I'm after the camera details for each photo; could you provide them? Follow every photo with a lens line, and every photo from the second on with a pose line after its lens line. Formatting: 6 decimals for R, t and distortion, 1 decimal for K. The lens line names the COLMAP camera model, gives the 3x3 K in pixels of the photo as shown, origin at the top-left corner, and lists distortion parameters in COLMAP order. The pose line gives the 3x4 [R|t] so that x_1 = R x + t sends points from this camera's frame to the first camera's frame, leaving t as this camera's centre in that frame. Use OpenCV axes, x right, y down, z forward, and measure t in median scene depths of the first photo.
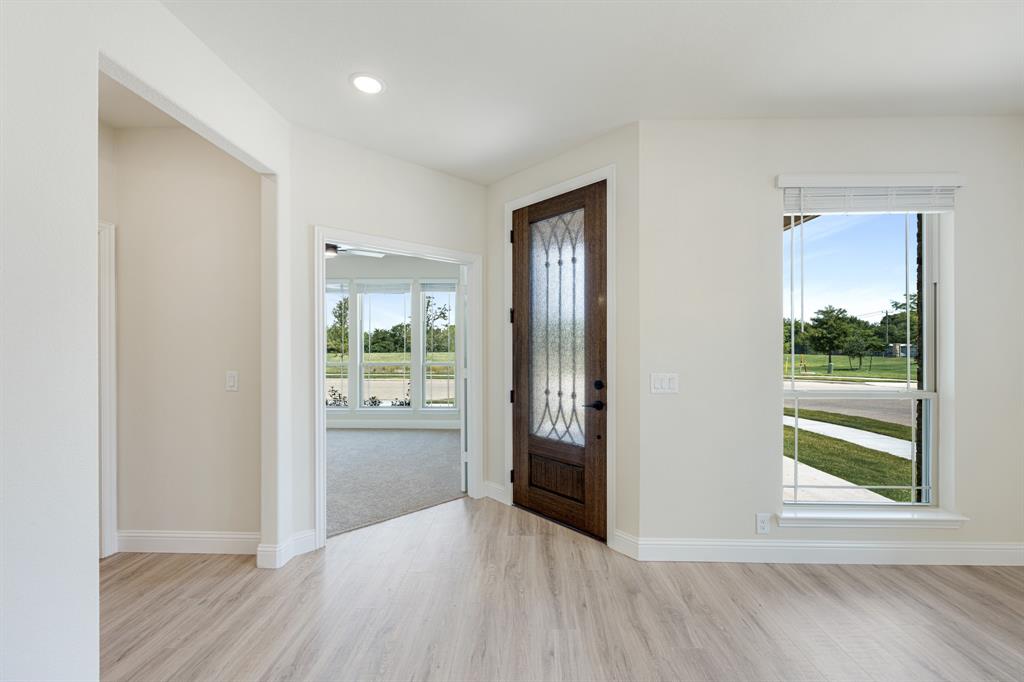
lens RADIAL K [[409.8, 0, 507.4], [0, 409.8, 337.4], [0, 0, 1]] dist [0.000134, 0.000087]
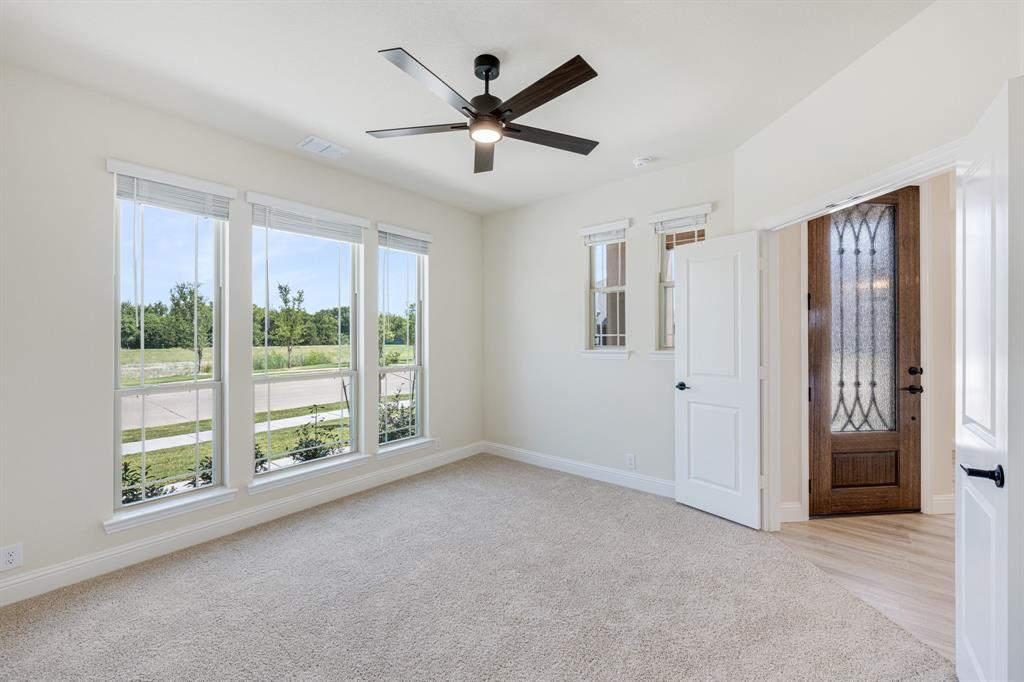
lens RADIAL K [[405.0, 0, 513.8], [0, 405.0, 328.8], [0, 0, 1]] dist [-0.000635, -0.000096]
pose [[0.604389, 0.006874, 0.796660, -1.169755], [-0.006102, 0.999973, -0.003999, 0.013037], [-0.796666, -0.002444, 0.604415, 1.087428]]
